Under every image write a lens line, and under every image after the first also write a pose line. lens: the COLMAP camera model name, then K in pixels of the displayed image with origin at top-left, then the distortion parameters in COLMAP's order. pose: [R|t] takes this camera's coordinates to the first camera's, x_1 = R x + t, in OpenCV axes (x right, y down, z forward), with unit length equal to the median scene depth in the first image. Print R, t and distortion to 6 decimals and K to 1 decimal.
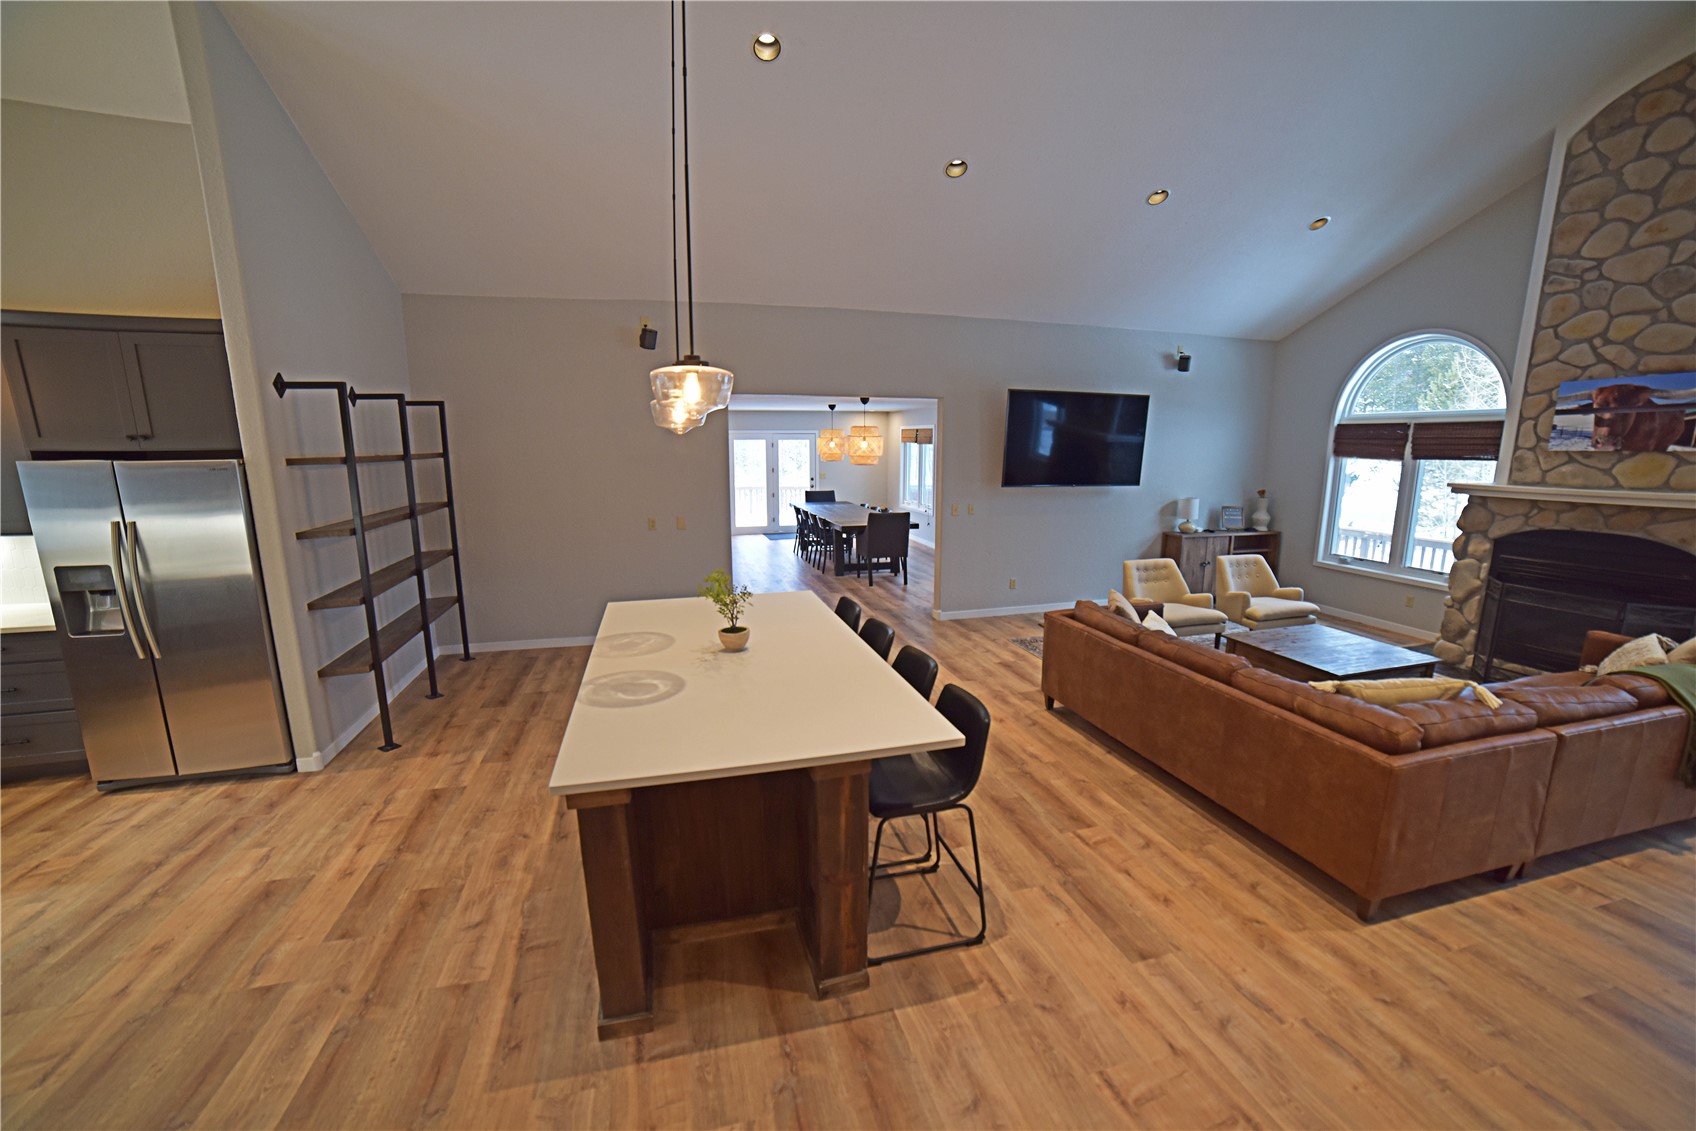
lens RADIAL K [[677.5, 0, 857.2], [0, 677.5, 573.5], [0, 0, 1]] dist [-0.090315, 0.027658]
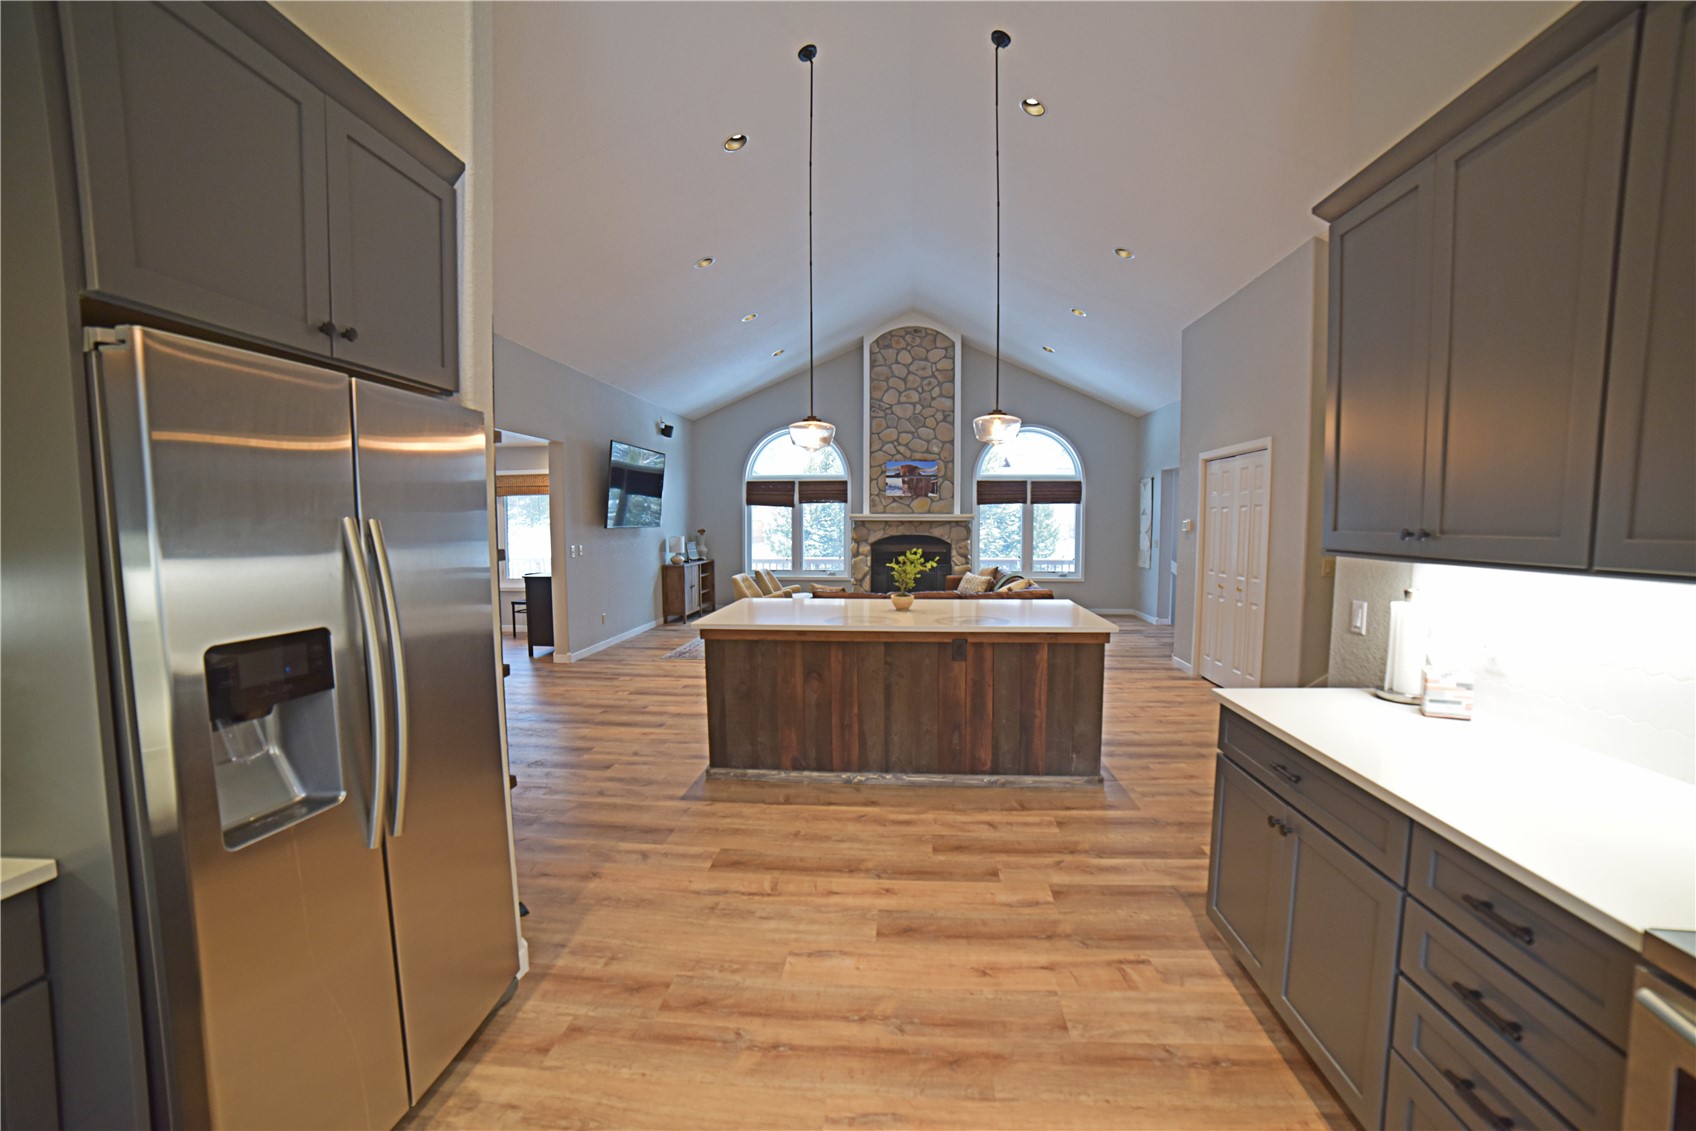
lens RADIAL K [[694.3, 0, 845.5], [0, 694.3, 577.2], [0, 0, 1]] dist [-0.102101, 0.031220]
pose [[0.365363, -0.077115, 0.927665, -1.029958], [0.174377, 0.984591, 0.013168, 0.003433], [-0.914386, 0.156952, 0.373180, 0.379579]]
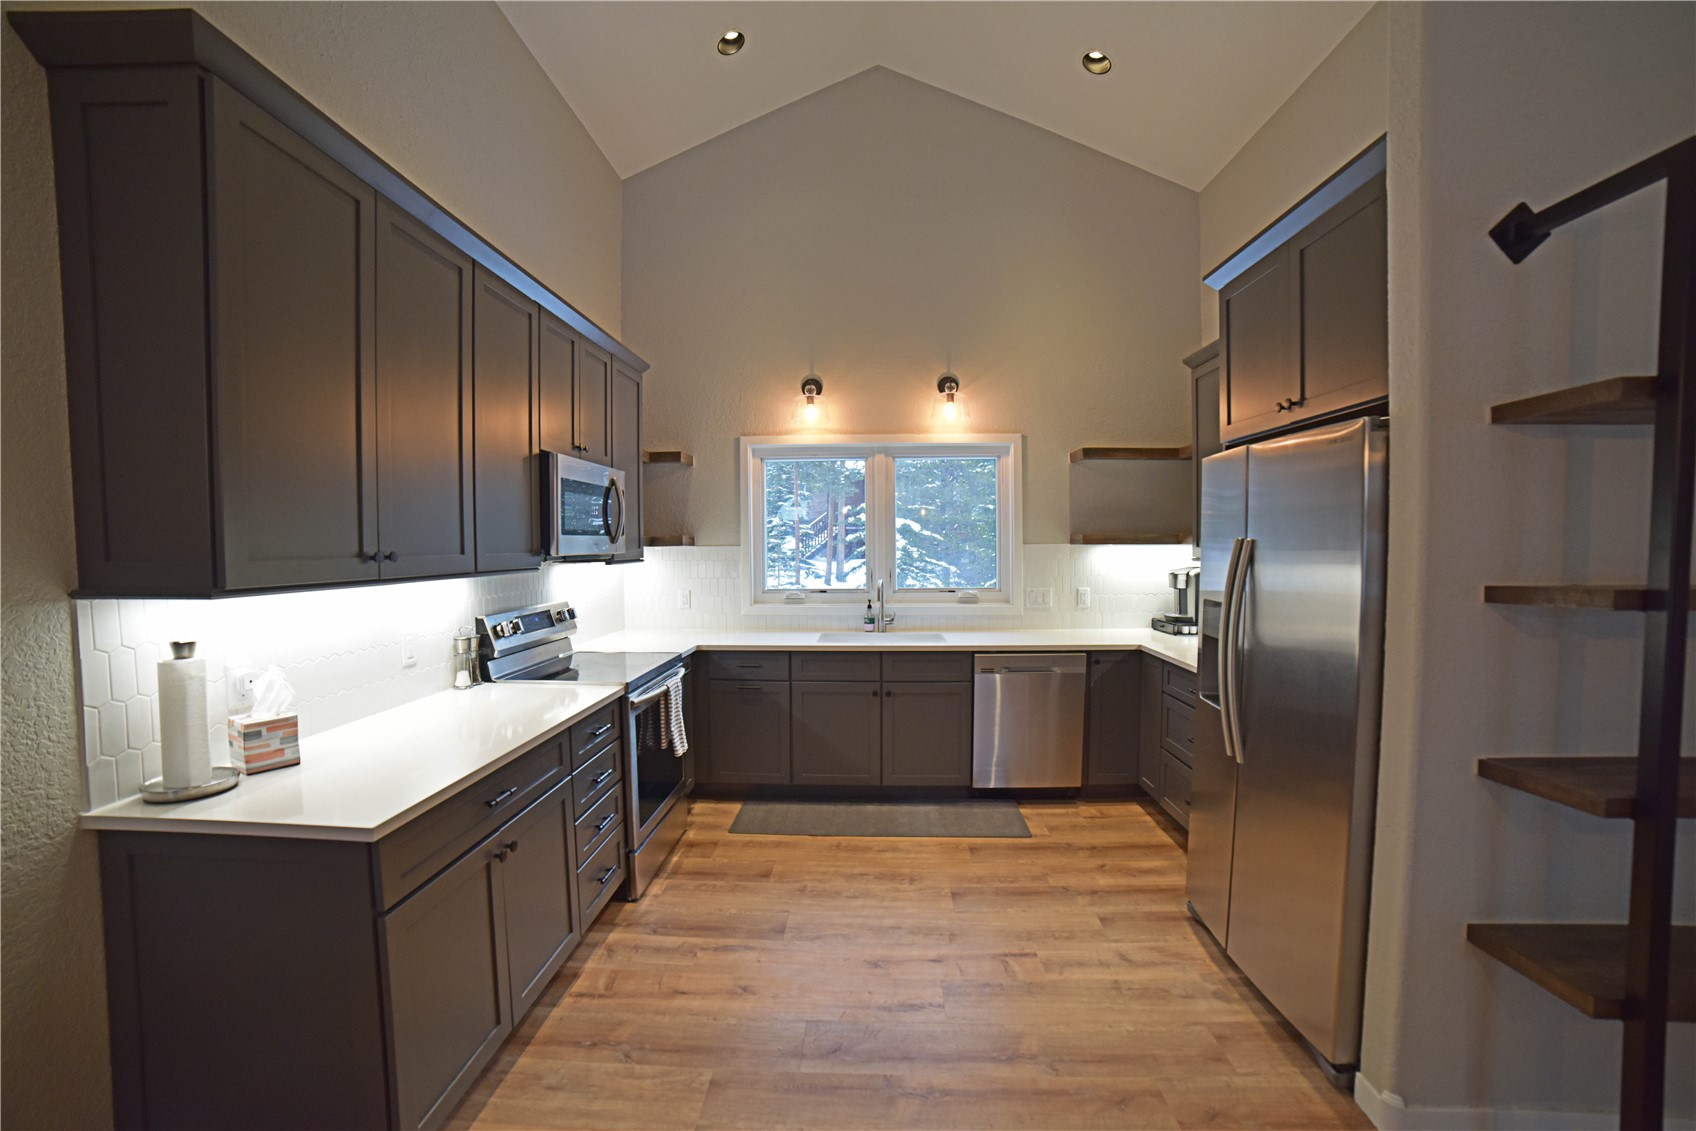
lens RADIAL K [[694.3, 0, 845.5], [0, 694.3, 577.2], [0, 0, 1]] dist [-0.102101, 0.031220]
pose [[-0.317323, 0.046200, -0.947192, -0.277405], [-0.169081, 0.980052, 0.104448, -0.034082], [0.933123, 0.193296, -0.303181, 0.588775]]
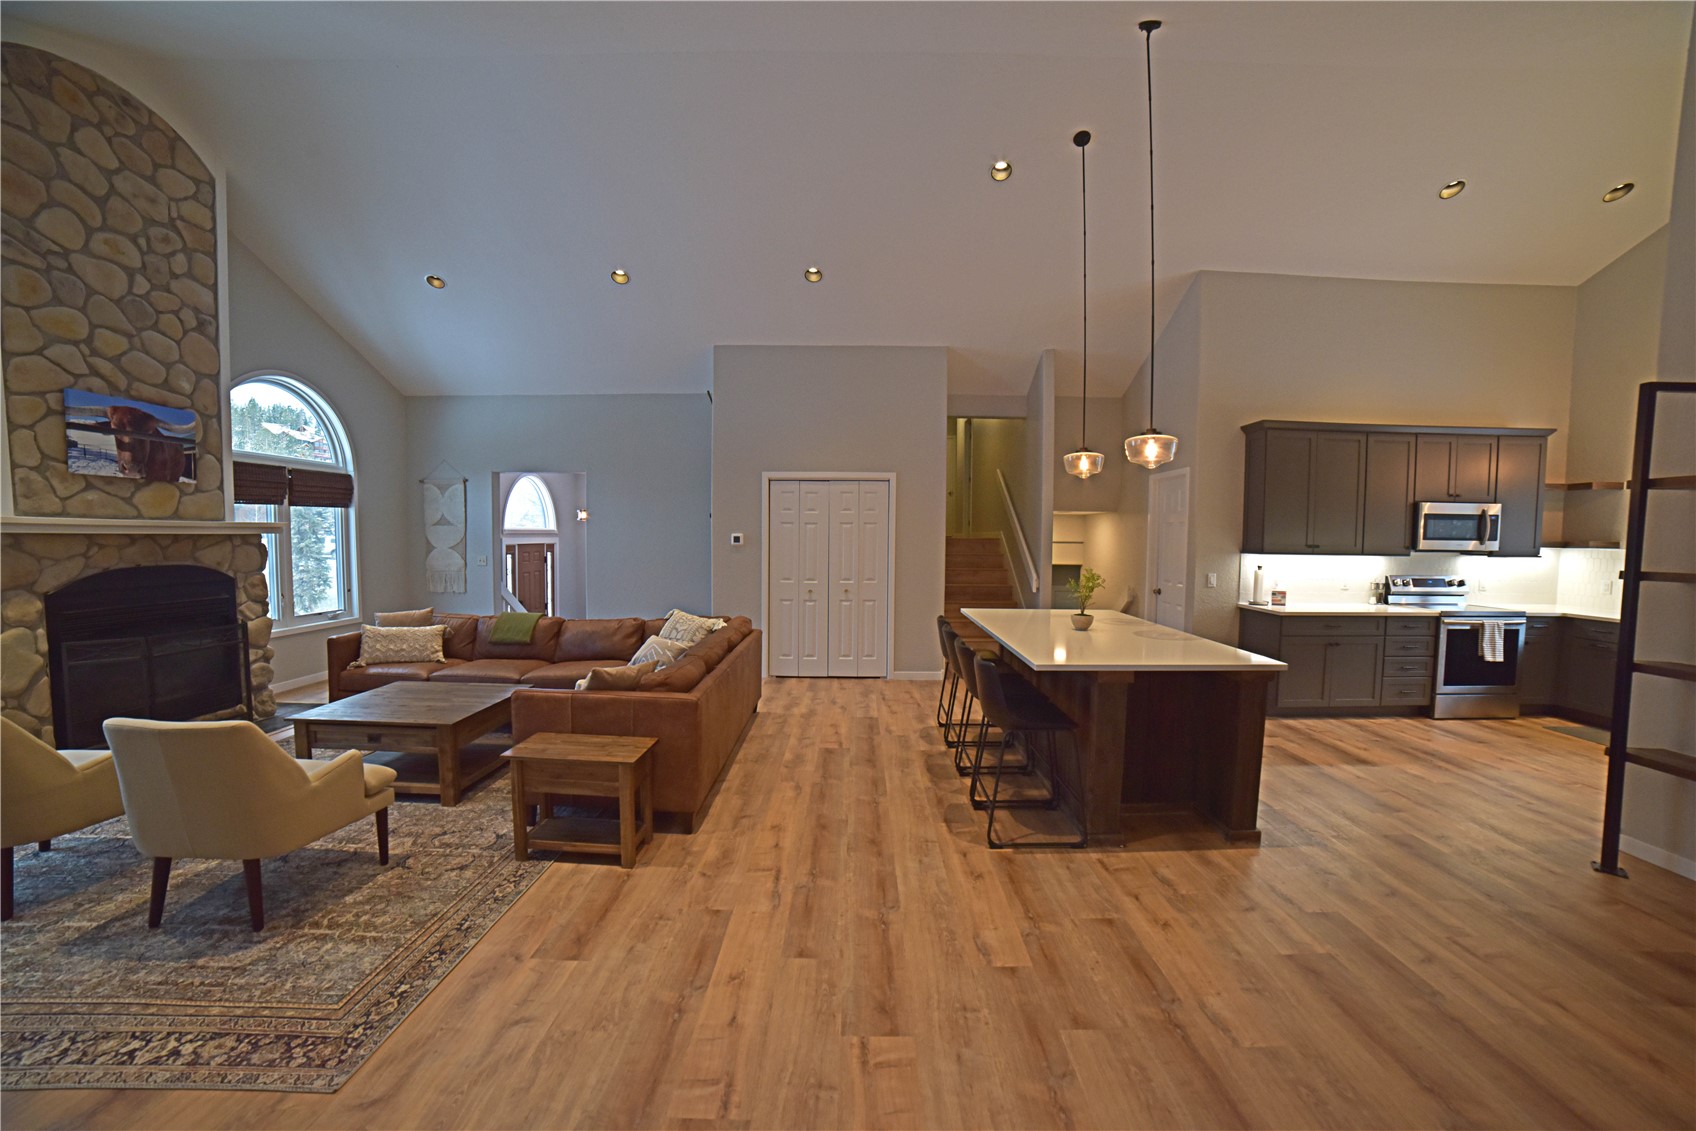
lens RADIAL K [[715.2, 0, 862.6], [0, 715.2, 574.6], [0, 0, 1]] dist [-0.102400, 0.035496]
pose [[-0.962797, -0.025656, 0.269006, -0.093087], [0.039643, 0.971302, 0.234523, -0.243745], [-0.267303, 0.236462, -0.934149, 1.656417]]
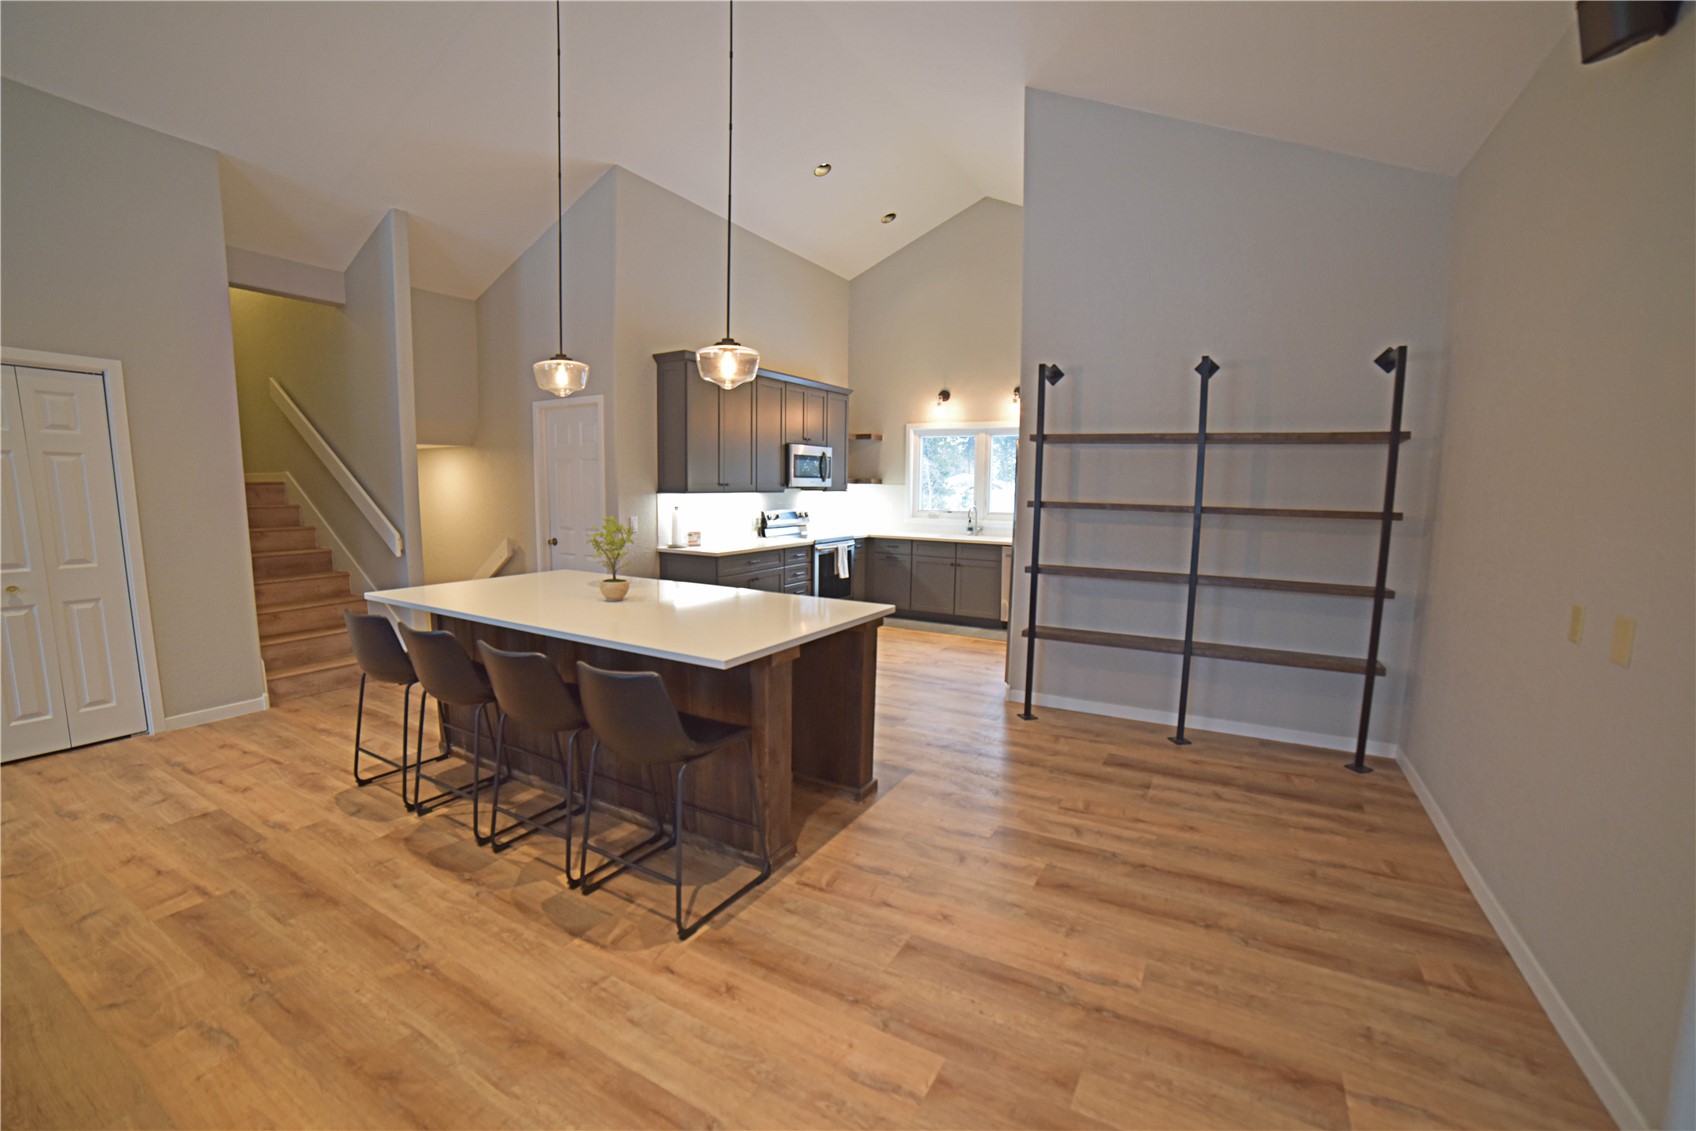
lens RADIAL K [[715.2, 0, 862.6], [0, 715.2, 574.6], [0, 0, 1]] dist [-0.102400, 0.035496]
pose [[-0.703489, 0.080533, -0.706129, 0.216759], [-0.144869, 0.956450, 0.253409, -0.175040], [0.695784, 0.280567, -0.661186, 1.329121]]
